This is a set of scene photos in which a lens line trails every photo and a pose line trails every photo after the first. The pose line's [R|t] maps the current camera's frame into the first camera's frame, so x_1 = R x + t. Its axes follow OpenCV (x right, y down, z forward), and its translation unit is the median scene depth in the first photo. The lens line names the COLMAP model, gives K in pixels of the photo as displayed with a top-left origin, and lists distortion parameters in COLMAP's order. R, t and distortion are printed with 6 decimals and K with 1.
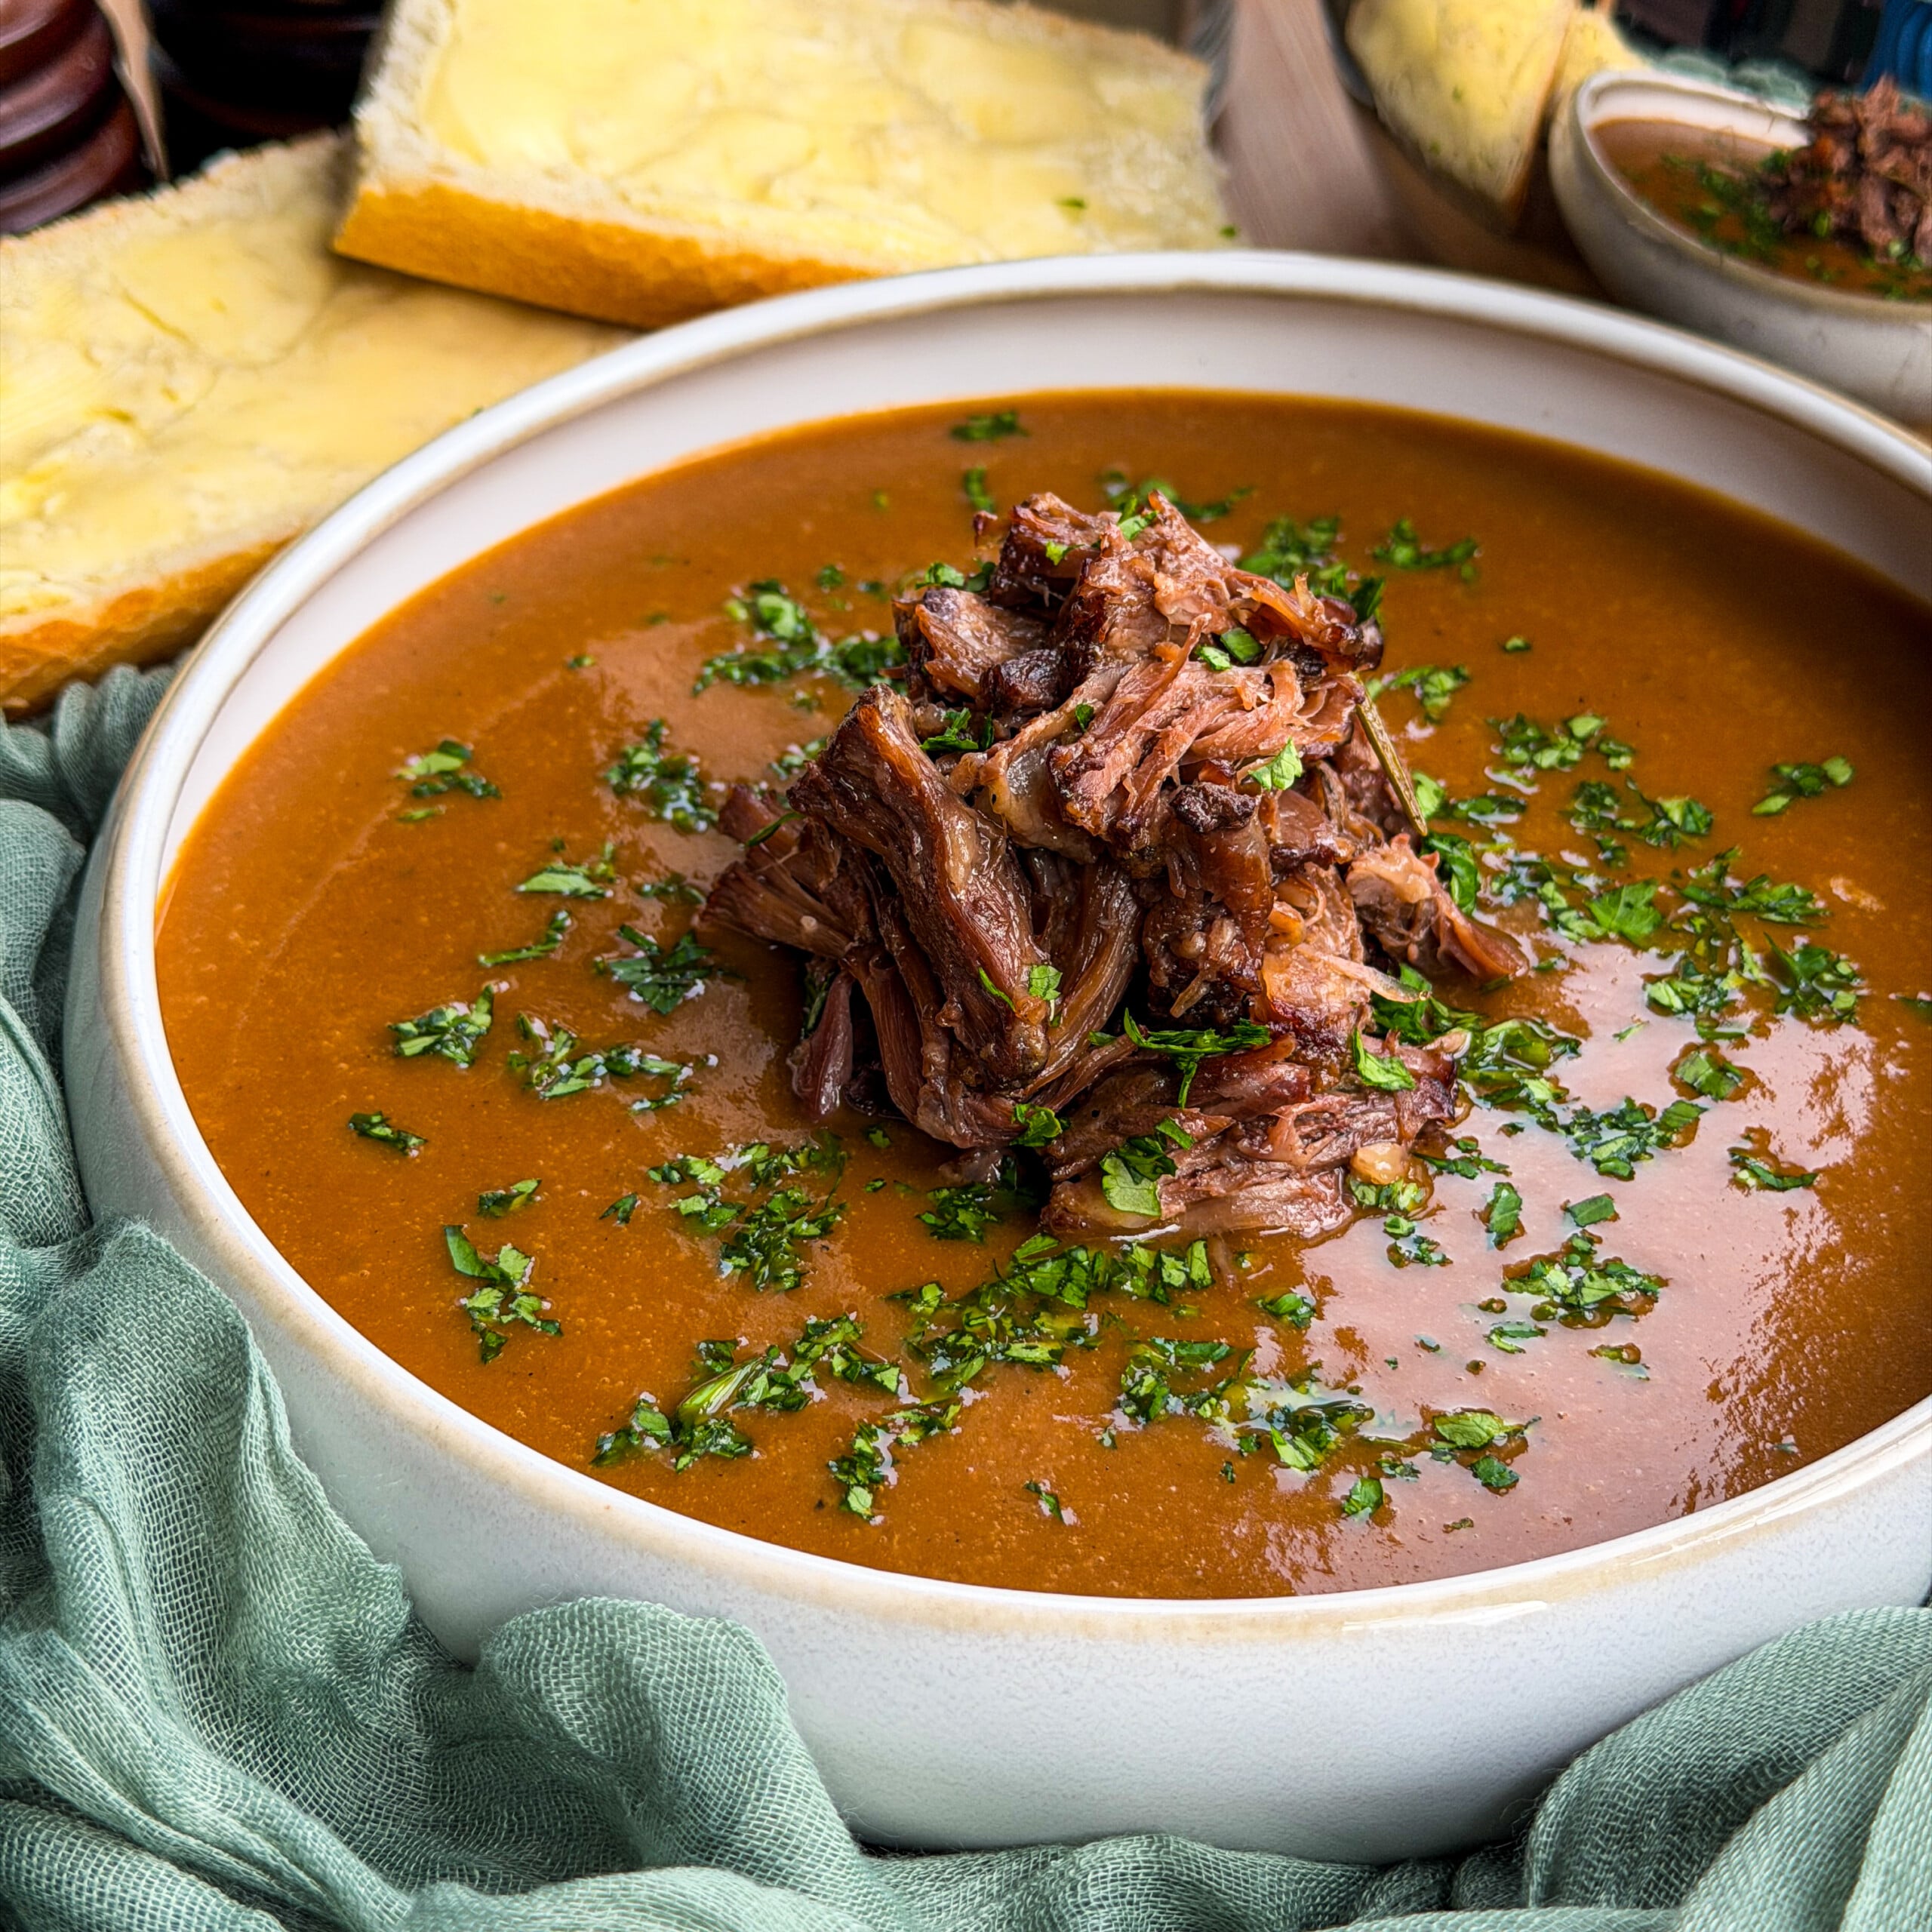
lens RADIAL K [[3631.1, 0, 977.8], [0, 3631.1, 973.1], [0, 0, 1]] dist [0.056630, 0.140629]
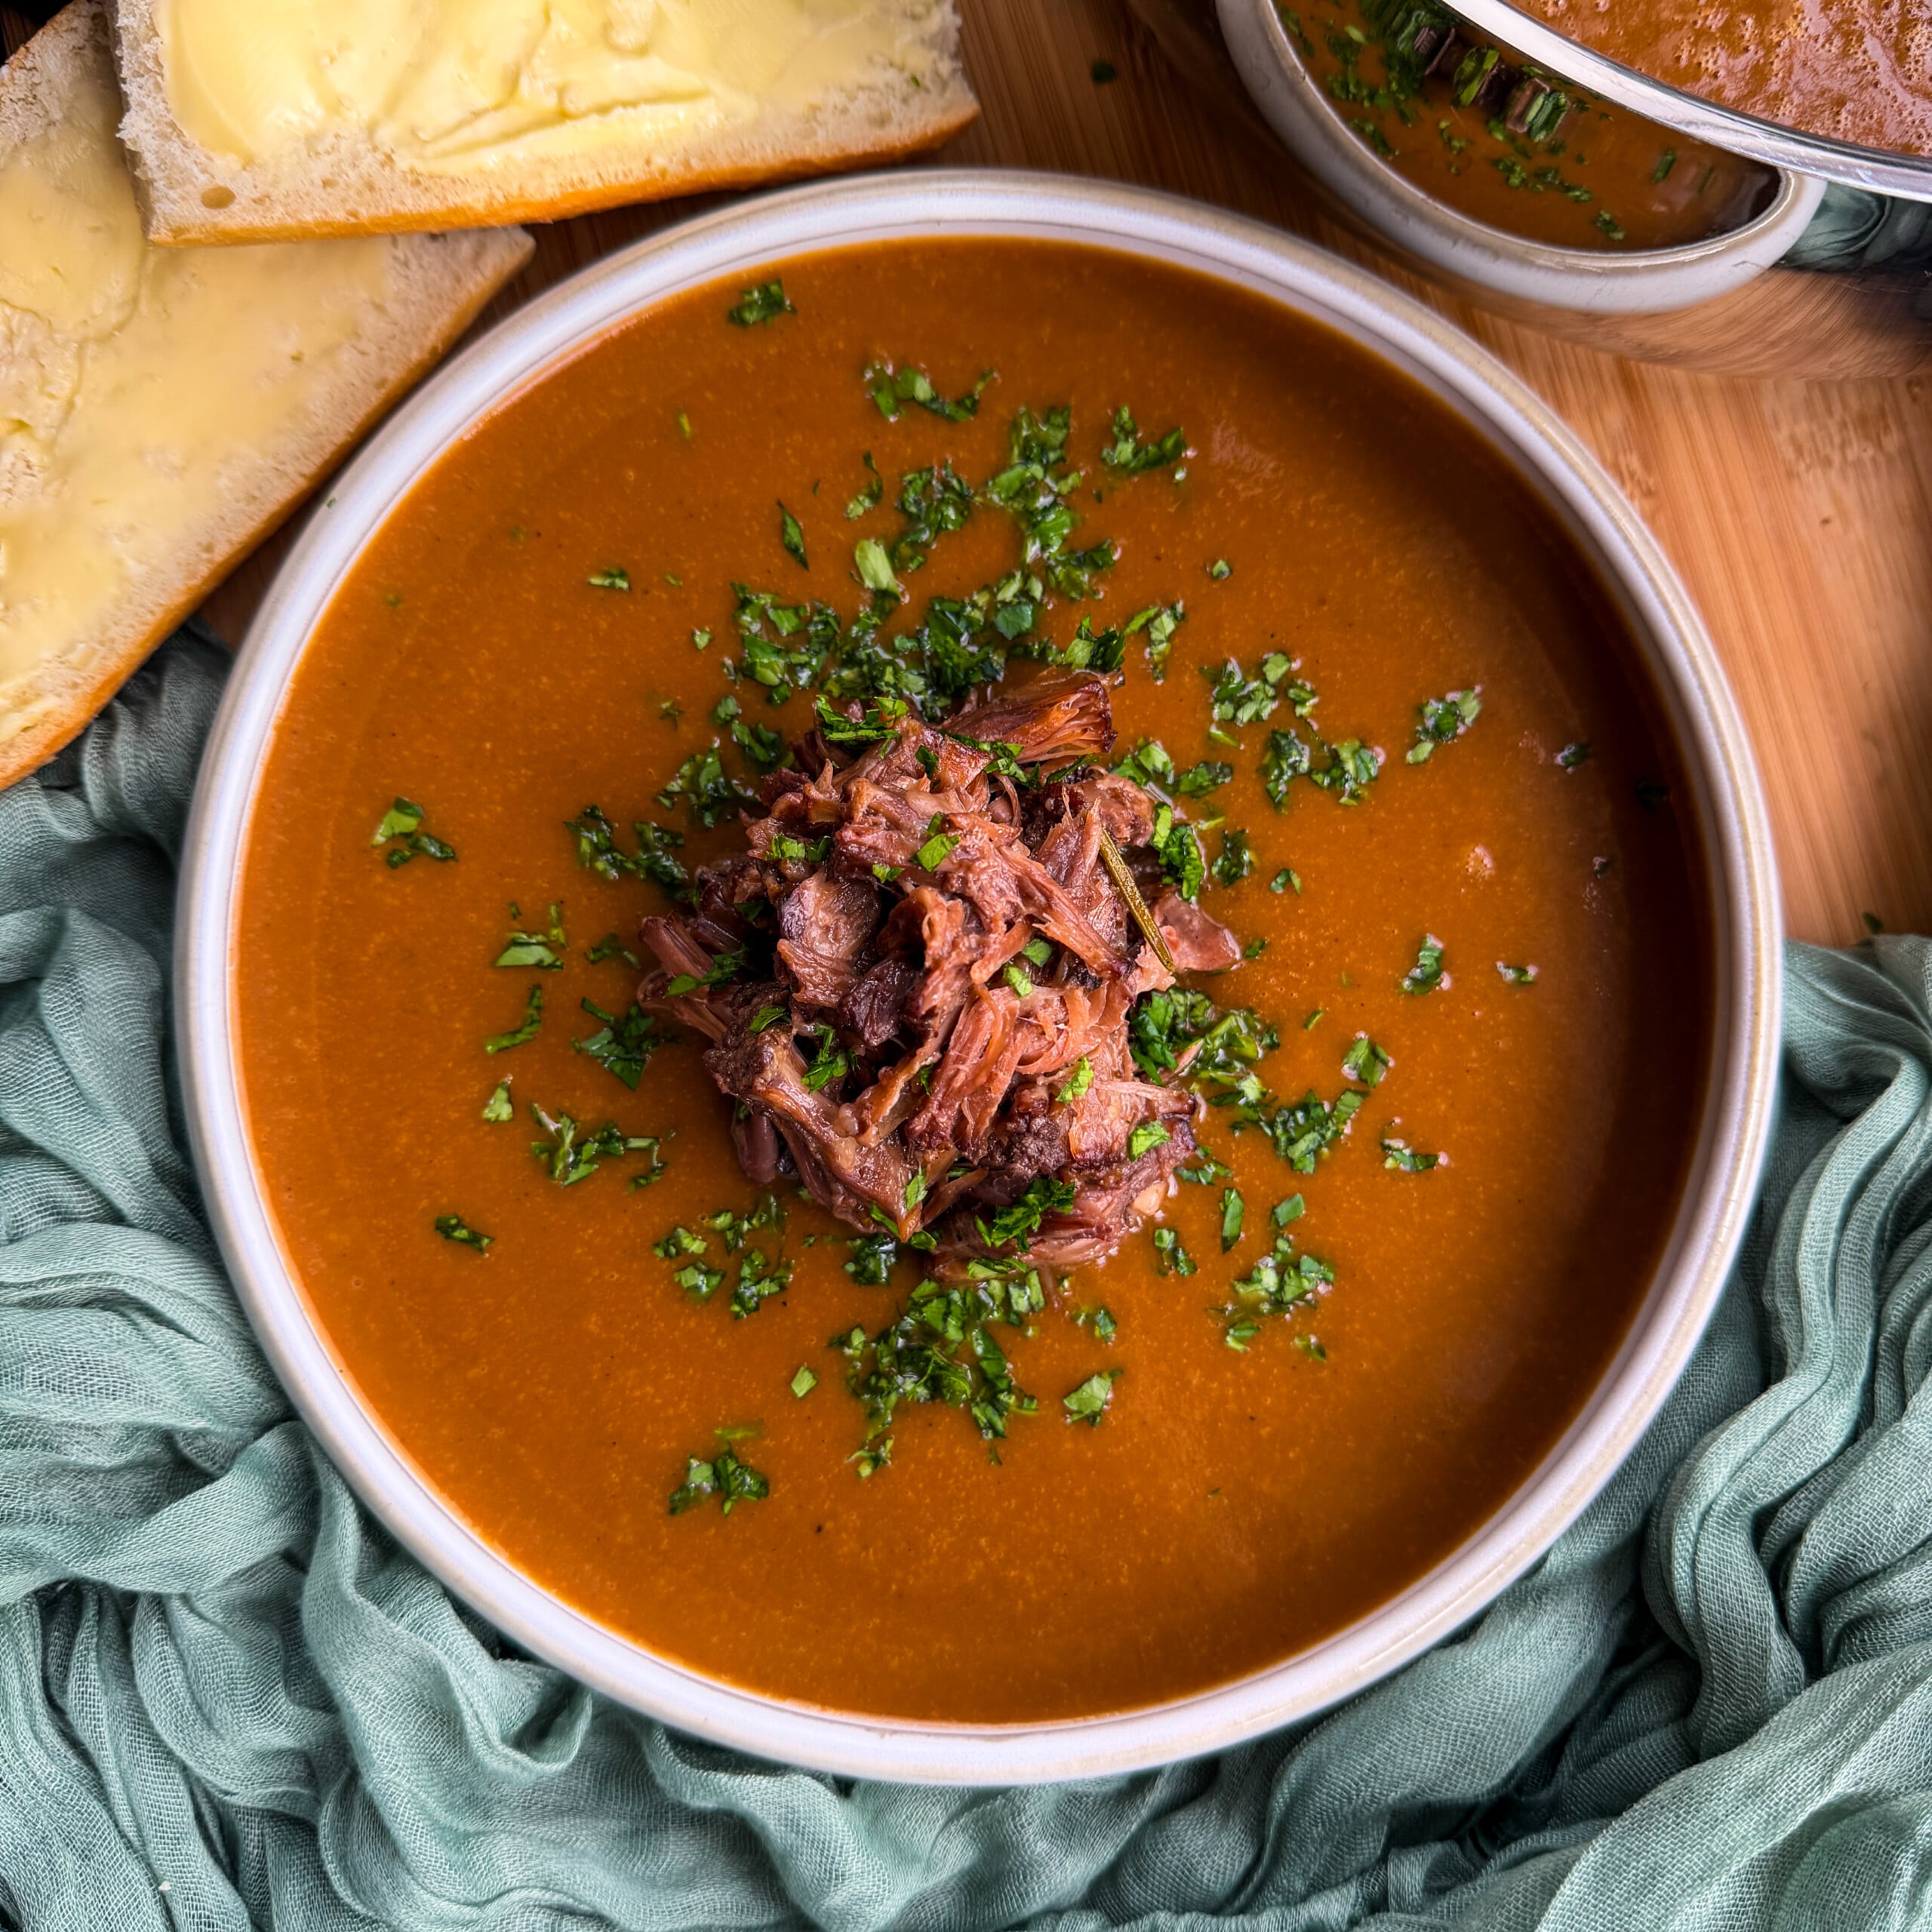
lens RADIAL K [[1960.0, 0, 966.0], [0, 1960.0, 966.0], [0, 0, 1]] dist [0.070594, -0.174854]
pose [[0.990099, -0.137878, 0.026347, 0.029323], [0.074629, 0.676001, 0.733112, -0.603984], [-0.118891, -0.723887, 0.679598, 0.540003]]
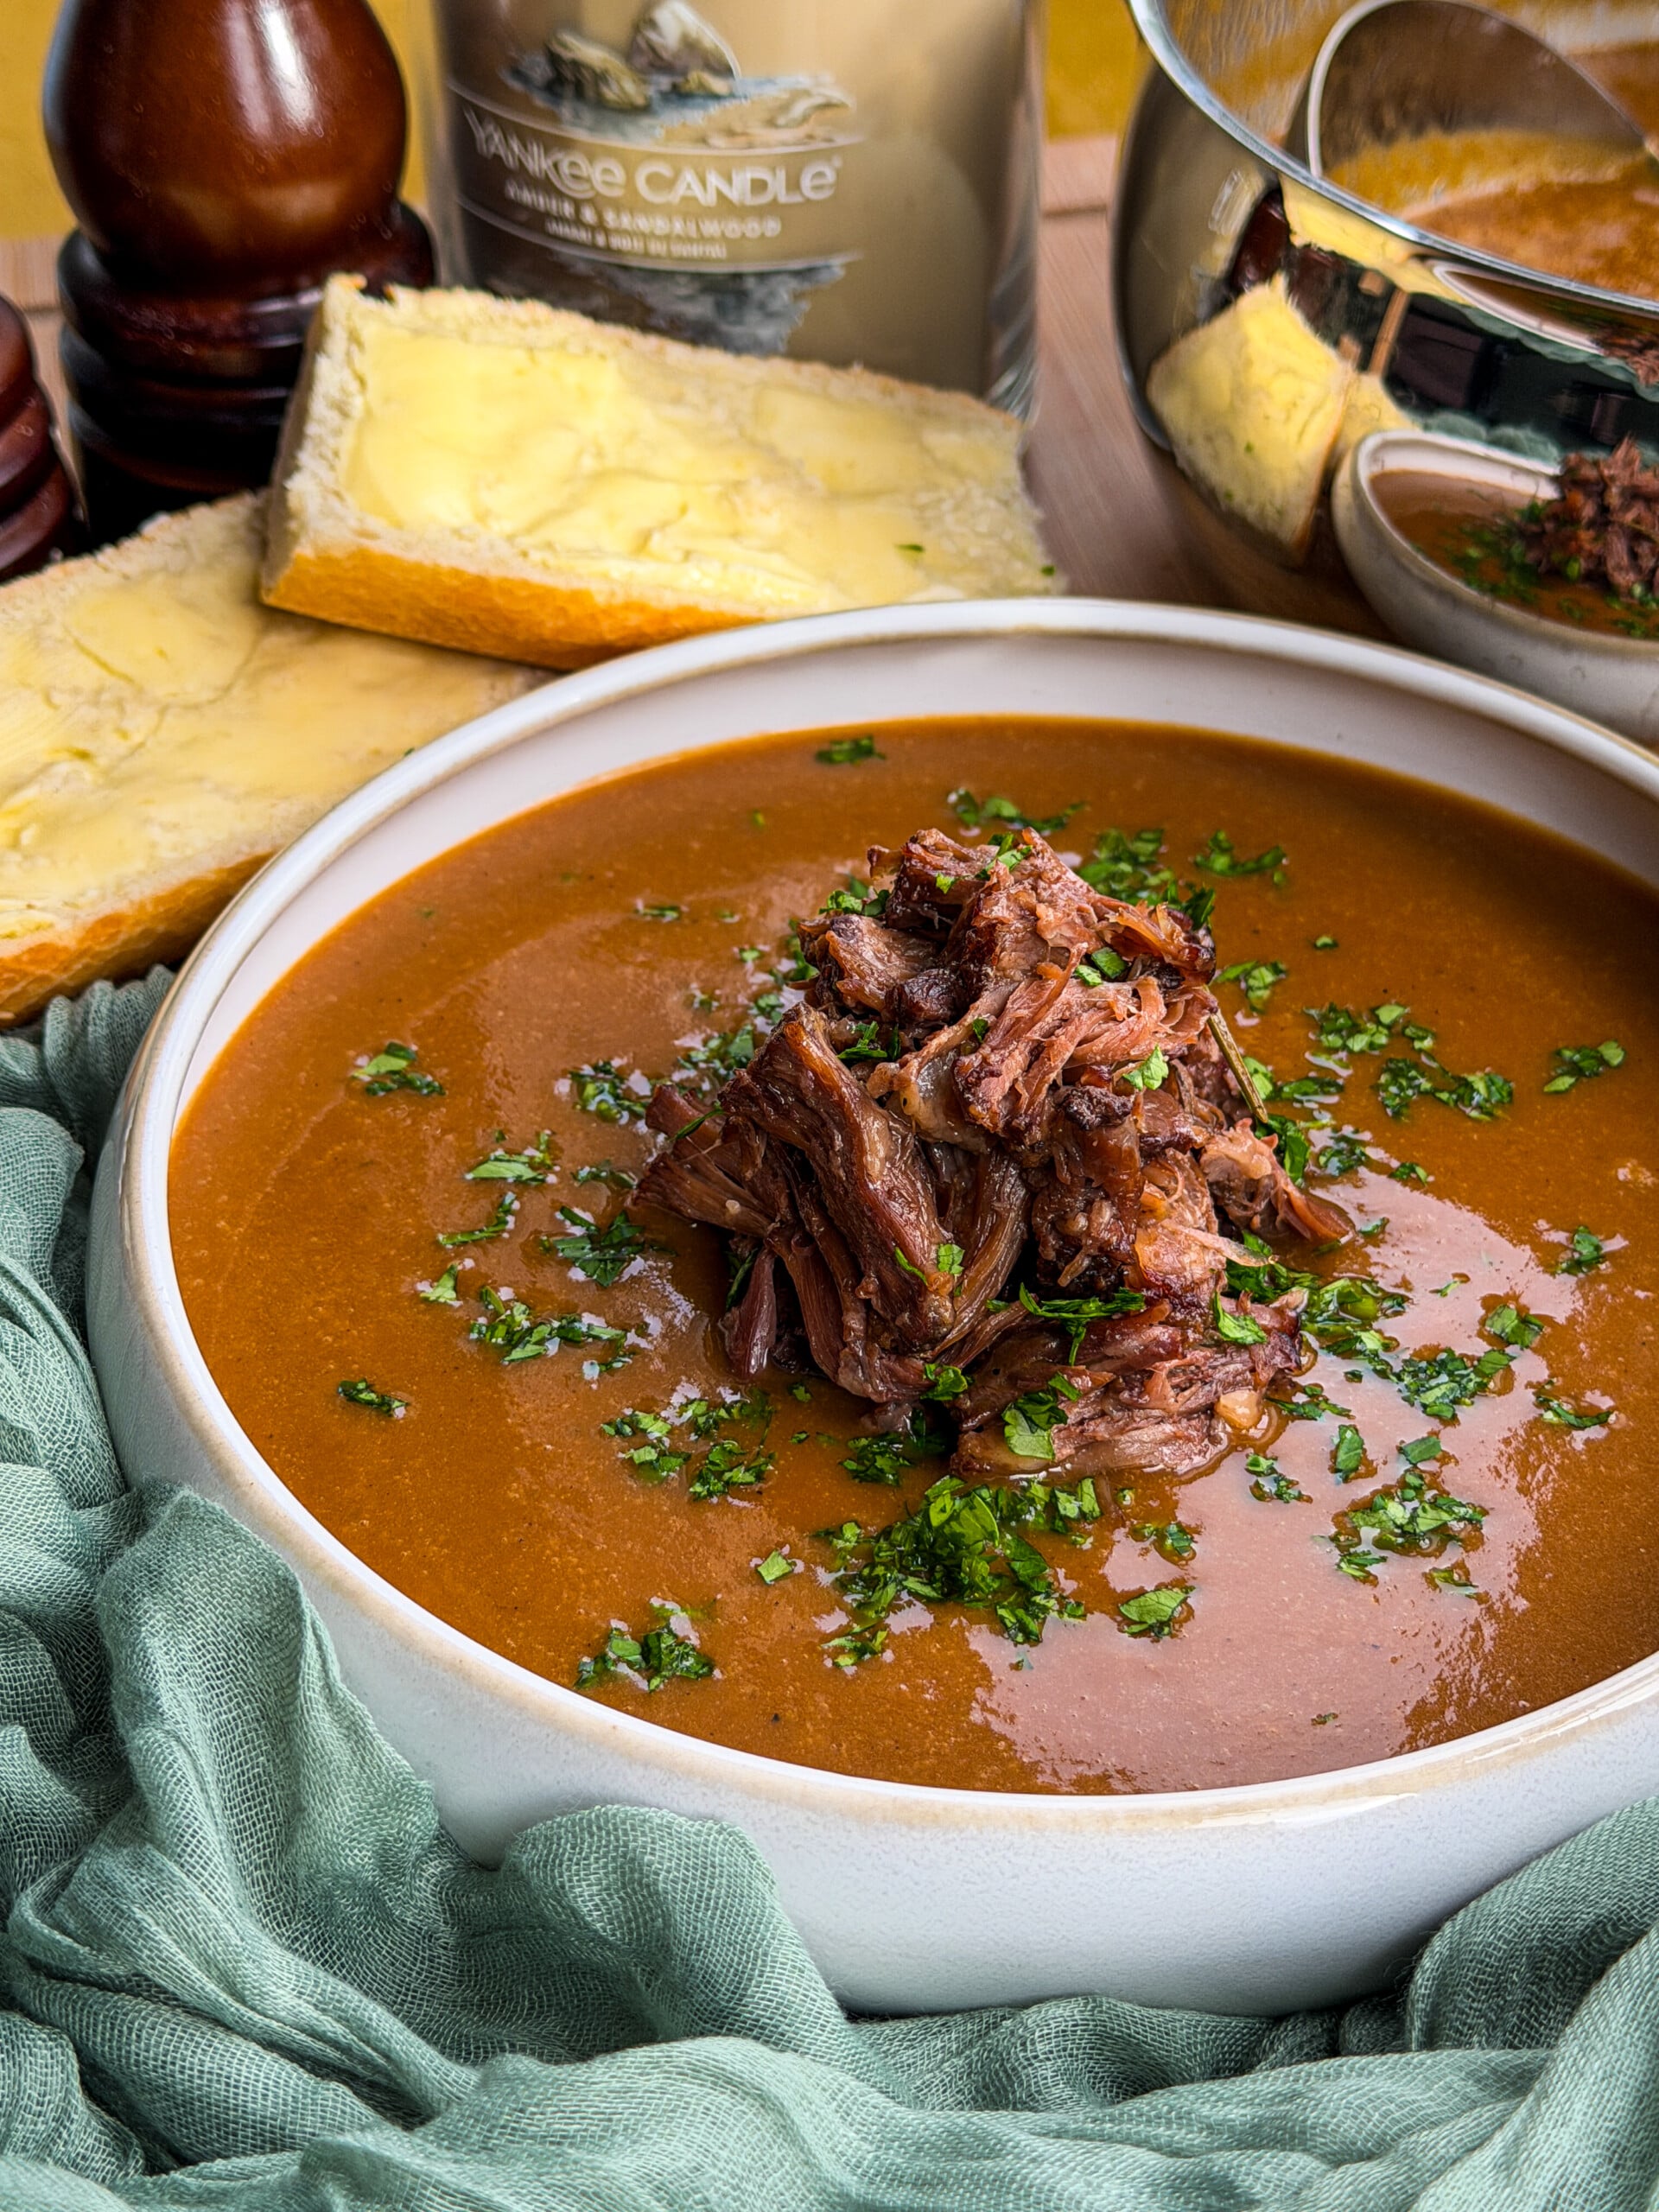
lens RADIAL K [[3477.3, 0, 829.5], [0, 3477.3, 1106.0], [0, 0, 1]] dist [0.065598, 0.112899]
pose [[0.999083, -0.017776, 0.038948, -0.061742], [0.018453, 0.999684, -0.017089, -0.027627], [-0.038632, 0.017792, 0.999095, -0.107266]]
